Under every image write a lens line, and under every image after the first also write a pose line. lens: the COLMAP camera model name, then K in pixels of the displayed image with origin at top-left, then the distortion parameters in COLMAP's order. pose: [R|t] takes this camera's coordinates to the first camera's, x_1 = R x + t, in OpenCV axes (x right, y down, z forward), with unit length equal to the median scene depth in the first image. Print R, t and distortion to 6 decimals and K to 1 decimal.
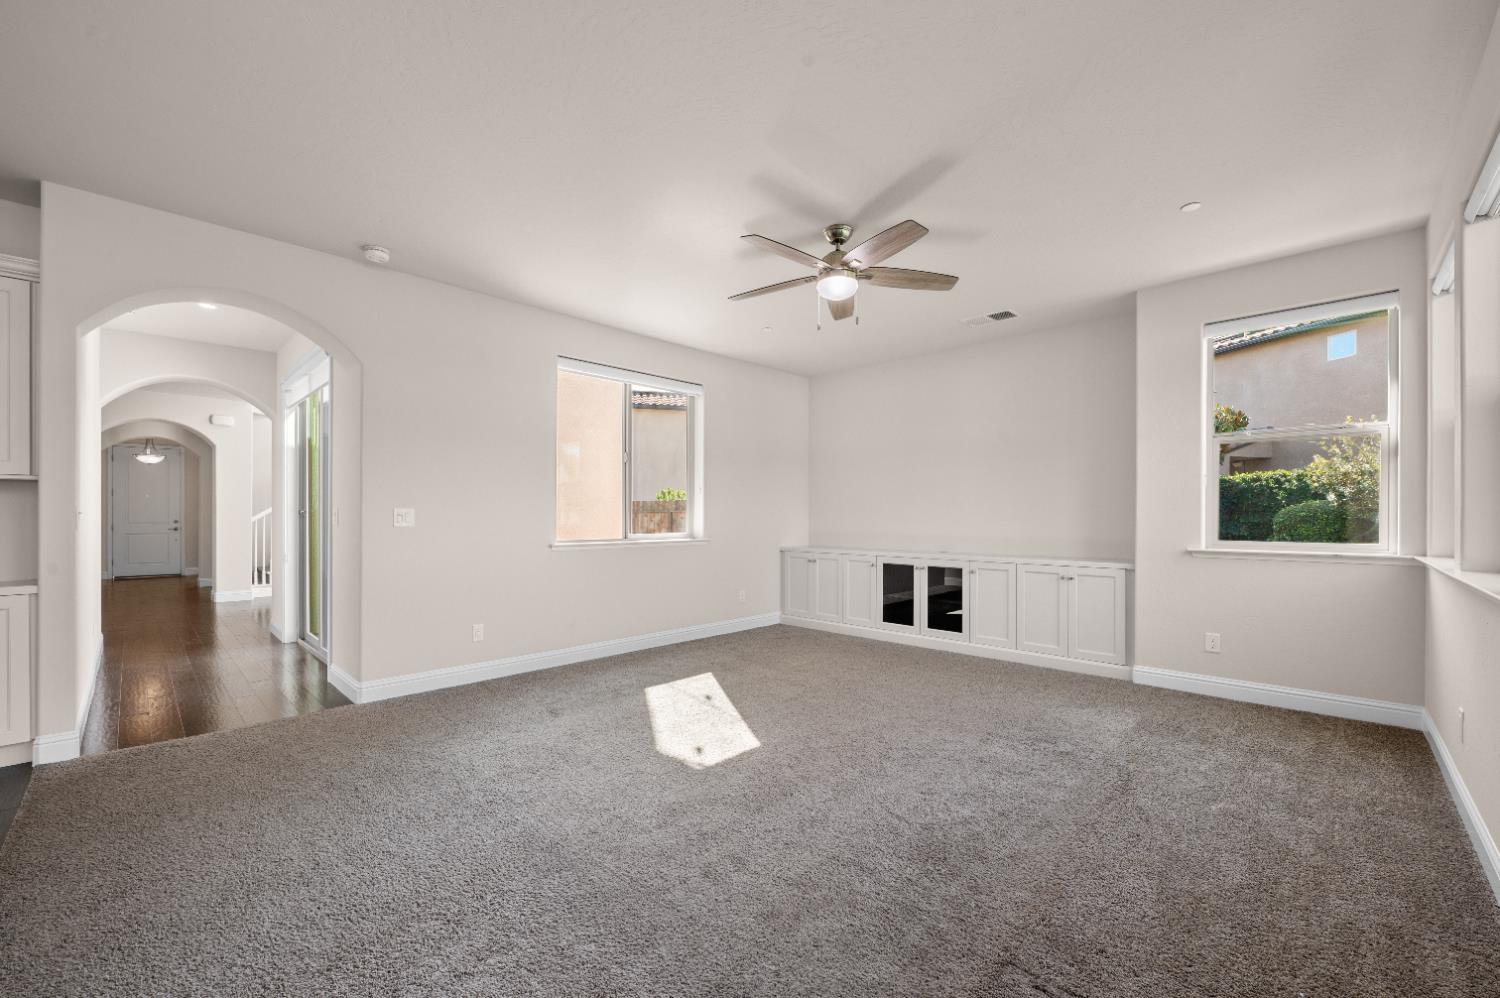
lens RADIAL K [[606.1, 0, 748.2], [0, 606.1, 521.0], [0, 0, 1]] dist [-0.000613, -0.000150]
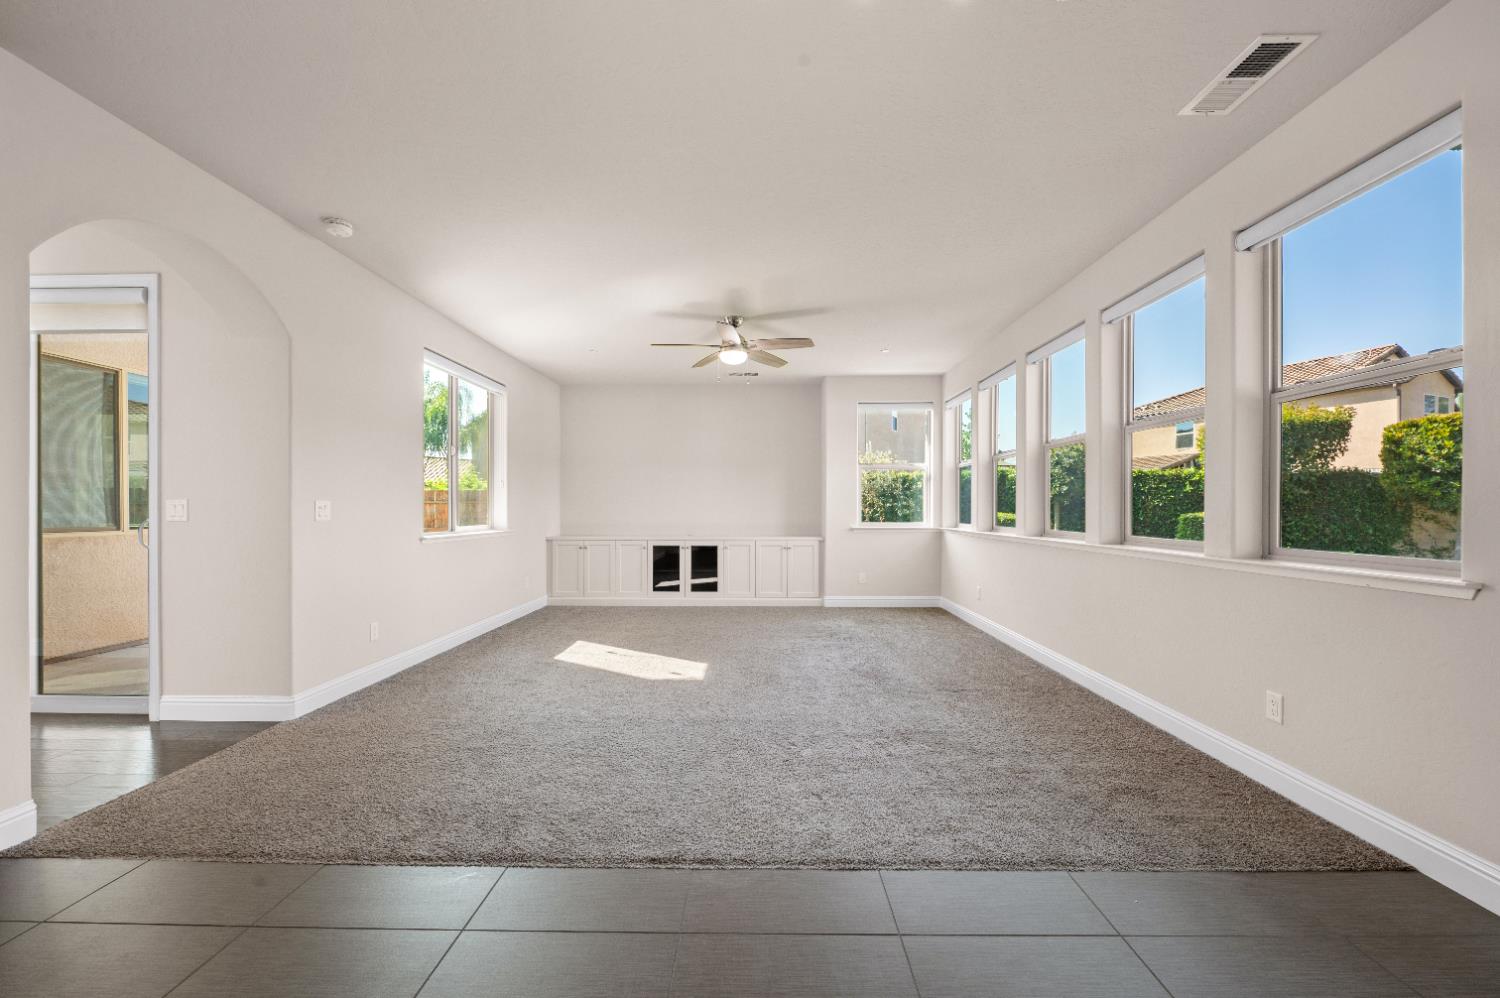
lens RADIAL K [[604.9, 0, 755.1], [0, 604.9, 513.2], [0, 0, 1]] dist [-0.003189, -0.000566]
pose [[0.724971, -0.004687, 0.688763, -0.674780], [0.004948, 0.999986, 0.001596, 0.000242], [-0.688761, 0.002251, 0.724985, -0.097327]]
